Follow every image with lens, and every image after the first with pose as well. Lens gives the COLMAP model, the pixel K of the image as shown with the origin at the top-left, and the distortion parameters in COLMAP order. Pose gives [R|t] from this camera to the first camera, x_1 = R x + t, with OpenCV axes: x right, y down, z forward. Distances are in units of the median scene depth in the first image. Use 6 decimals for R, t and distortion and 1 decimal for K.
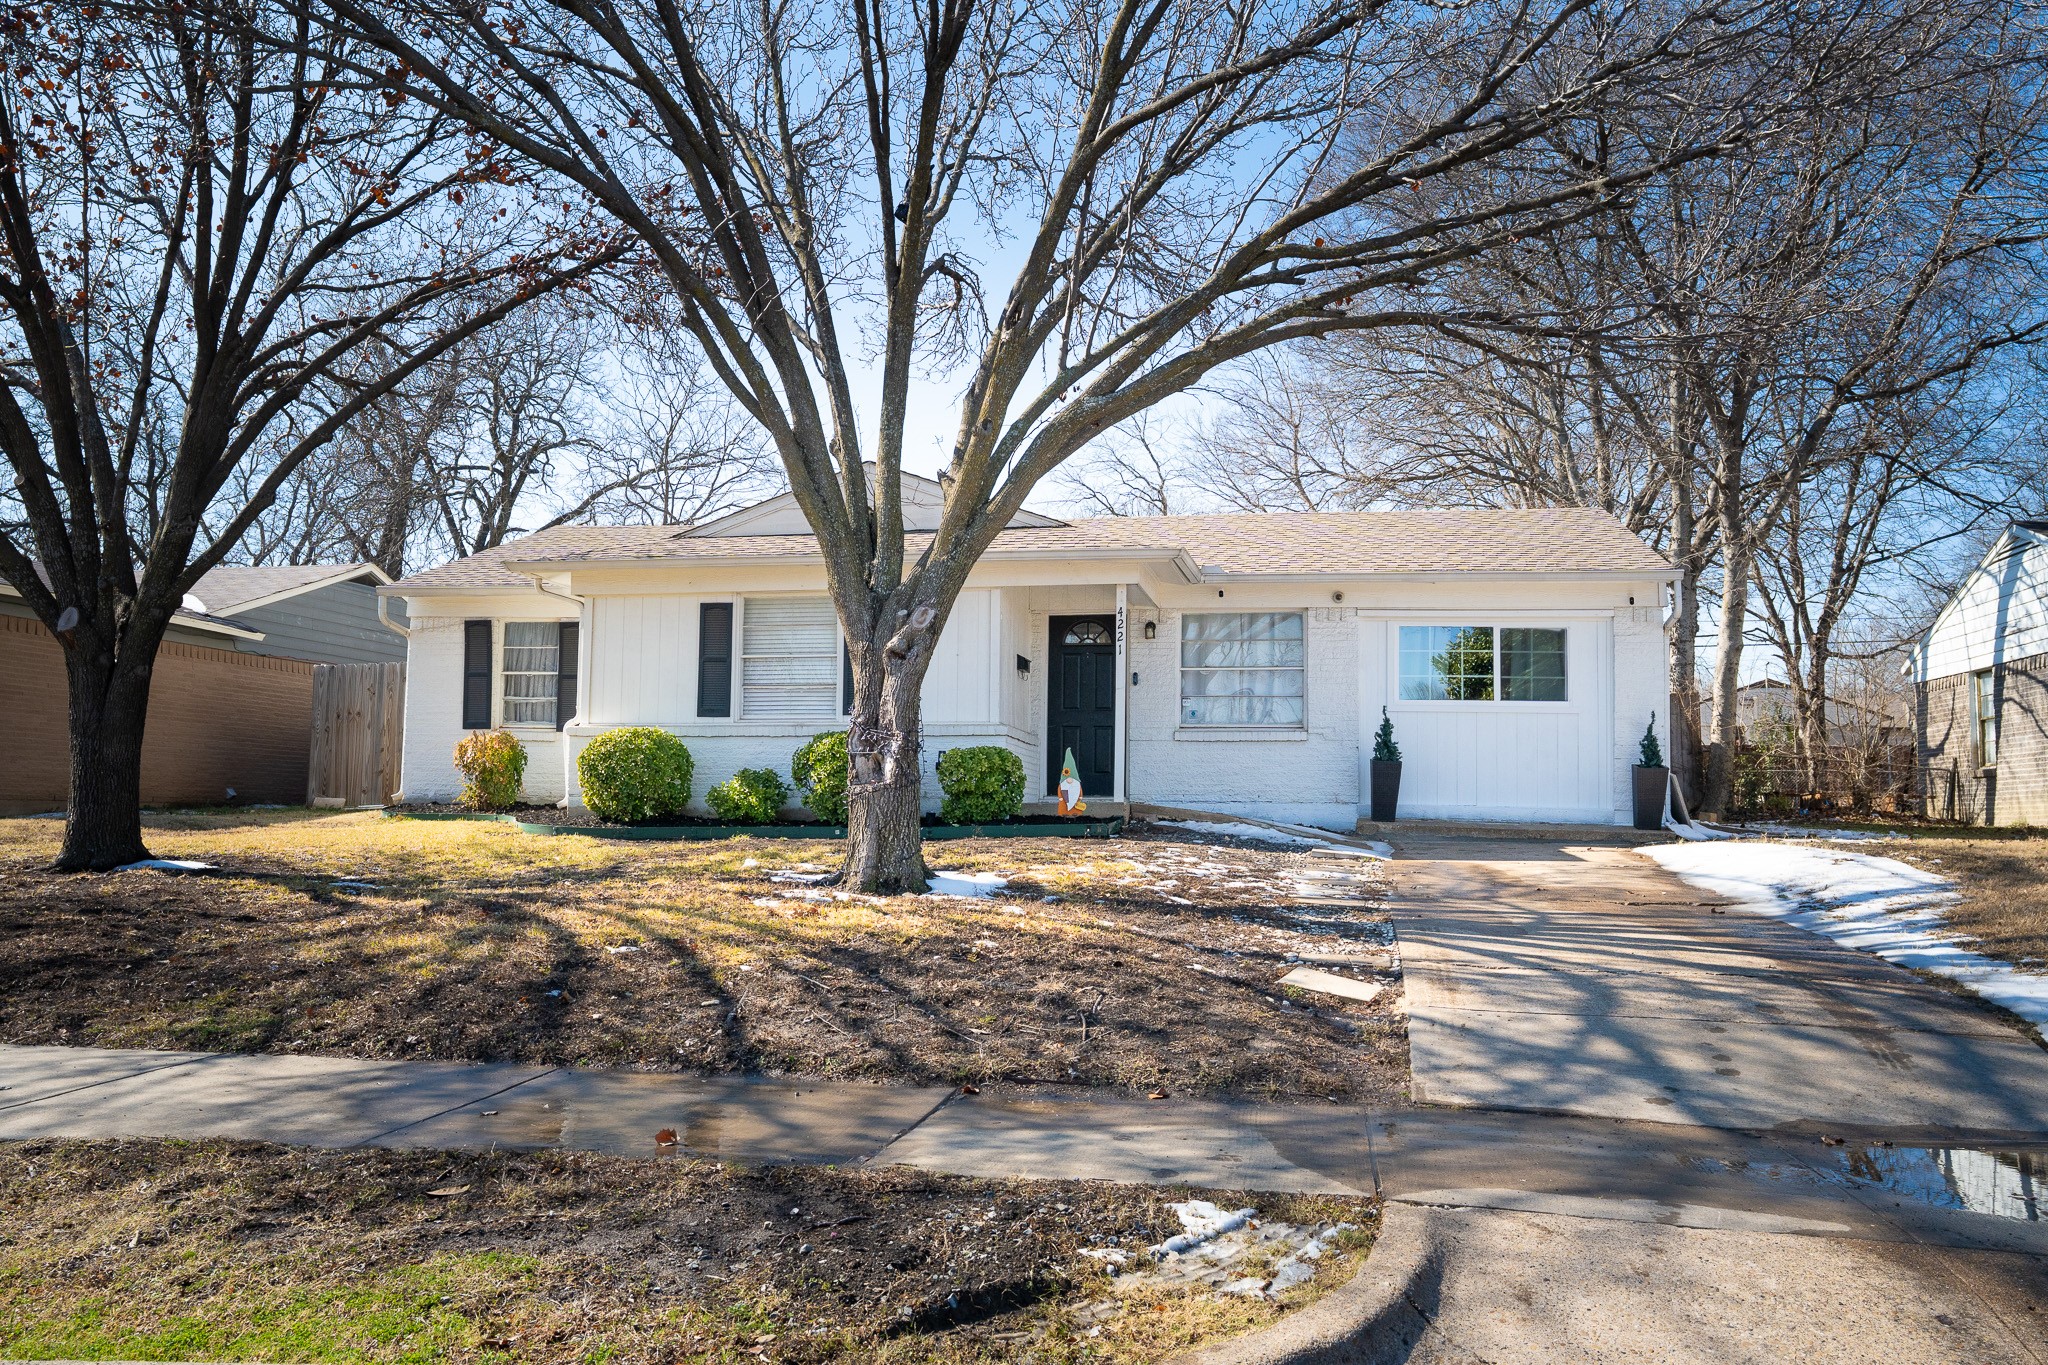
lens RADIAL K [[1678.0, 0, 1024.2], [0, 1678.0, 708.0], [0, 0, 1]] dist [0.012590, 0.002998]
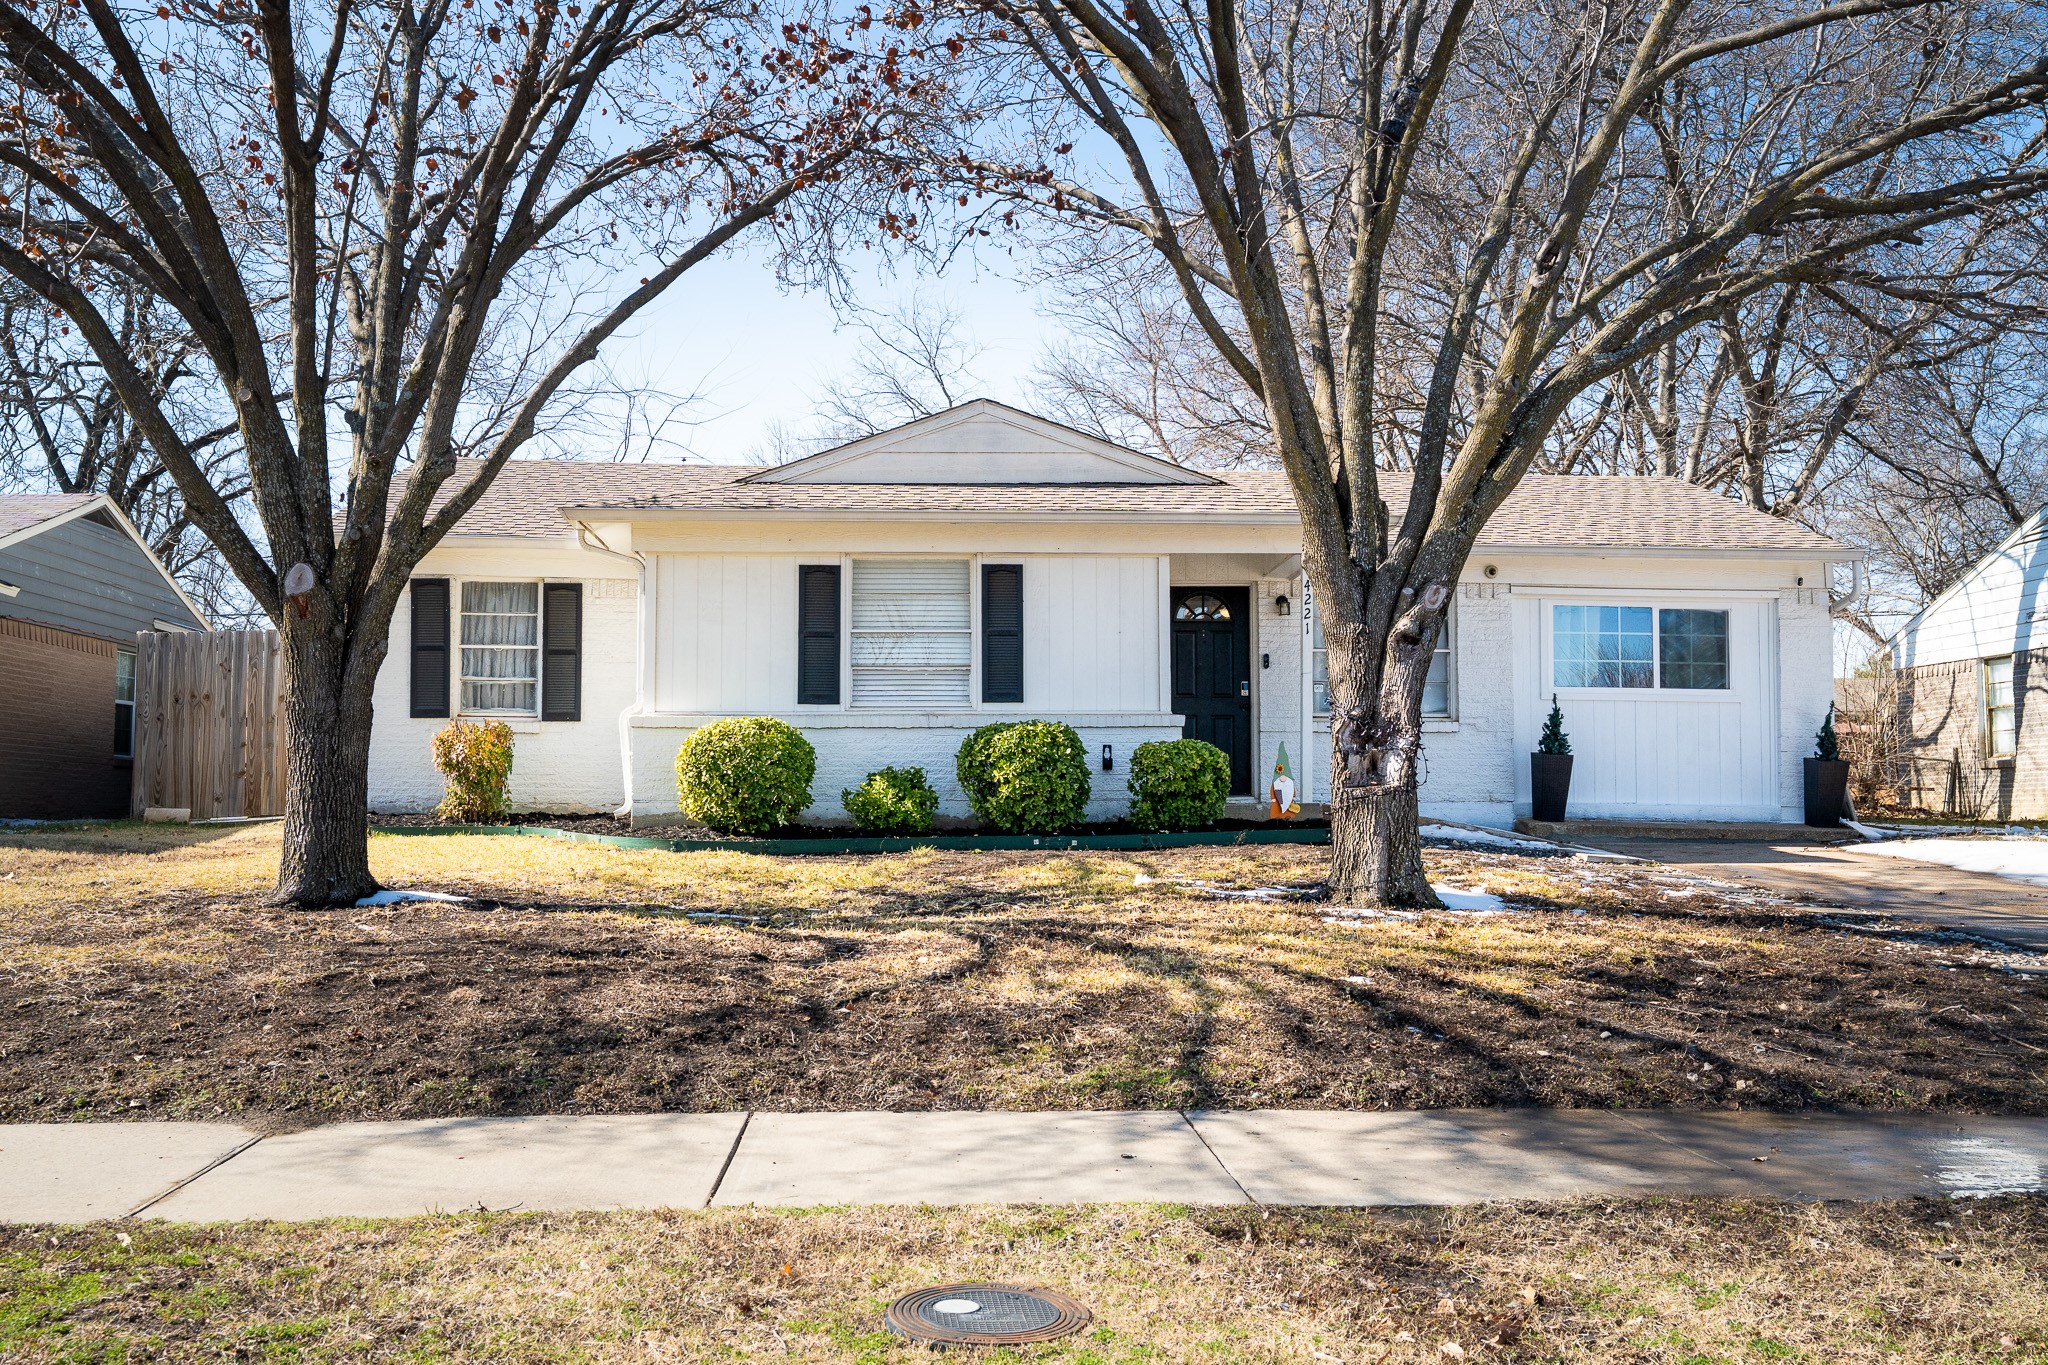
lens RADIAL K [[2035.7, 0, 1024.0], [0, 2035.7, 682.5], [0, 0, 1]] dist [0.036536, 0.004535]
pose [[0.967002, 0.005119, 0.254719, -0.336140], [-0.004715, 0.999986, -0.002196, -0.003485], [-0.254726, 0.000923, 0.967013, 0.013009]]
